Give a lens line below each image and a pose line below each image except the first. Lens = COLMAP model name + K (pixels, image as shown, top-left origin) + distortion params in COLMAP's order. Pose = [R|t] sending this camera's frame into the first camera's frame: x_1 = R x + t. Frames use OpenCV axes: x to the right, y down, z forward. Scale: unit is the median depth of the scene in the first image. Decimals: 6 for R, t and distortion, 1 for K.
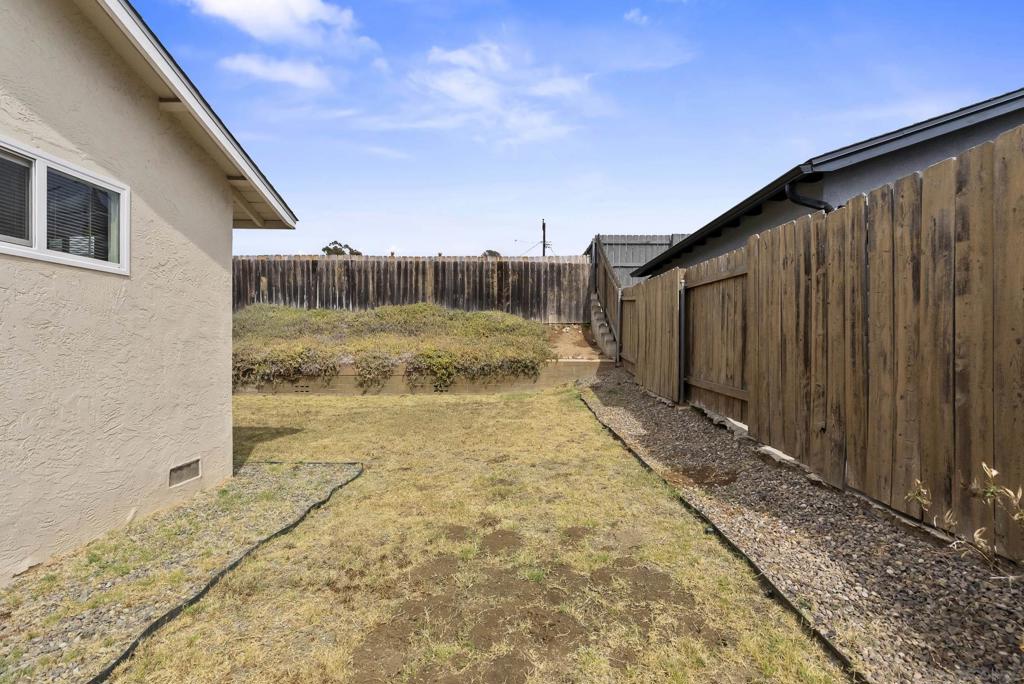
lens RADIAL K [[470.1, 0, 511.5], [0, 470.1, 343.3], [0, 0, 1]] dist [-0.001764, 0.000717]
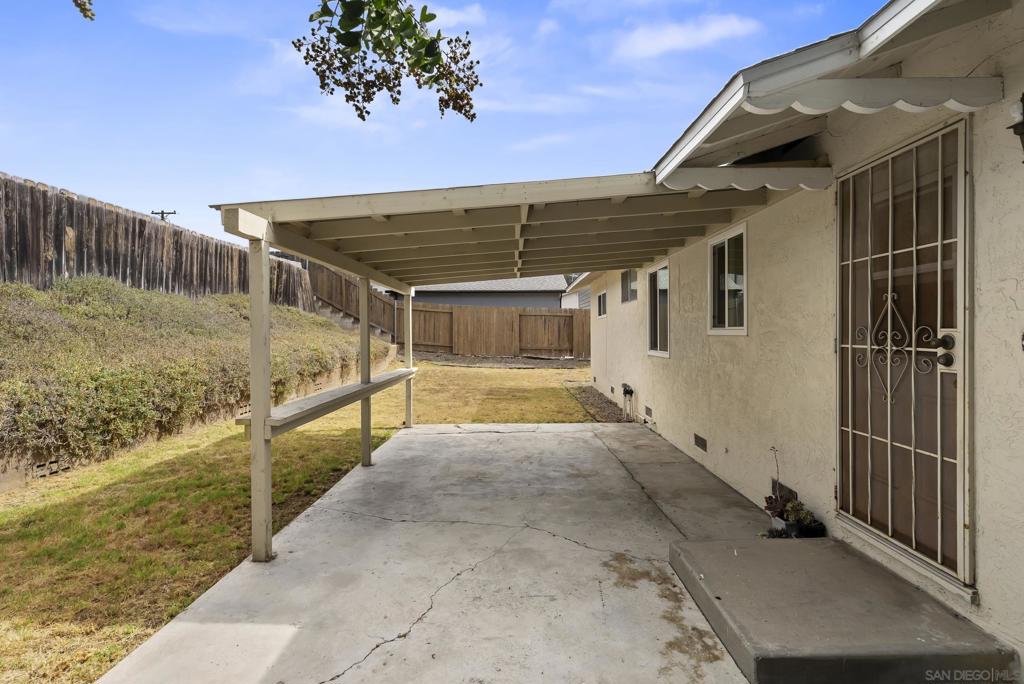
lens RADIAL K [[478.7, 0, 512.0], [0, 478.7, 342.0], [0, 0, 1]] dist [0.000837, 0.000653]
pose [[-0.020002, -0.033775, 0.999229, -1.138223], [0.004491, 0.999416, 0.033871, -0.018831], [-0.999790, 0.005165, -0.019839, 0.473705]]
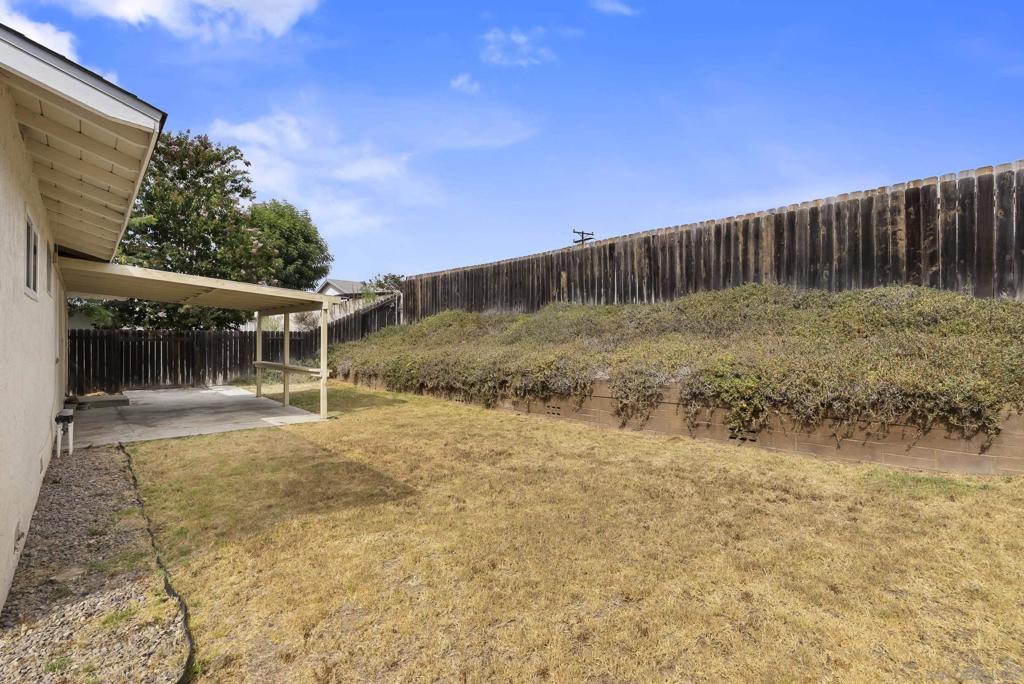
lens RADIAL K [[478.7, 0, 512.0], [0, 478.7, 342.0], [0, 0, 1]] dist [0.000837, 0.000653]
pose [[0.687130, -0.007027, -0.726500, 0.053150], [0.006436, 0.999973, -0.003585, -0.008121], [0.726506, -0.002212, 0.687157, 0.320662]]
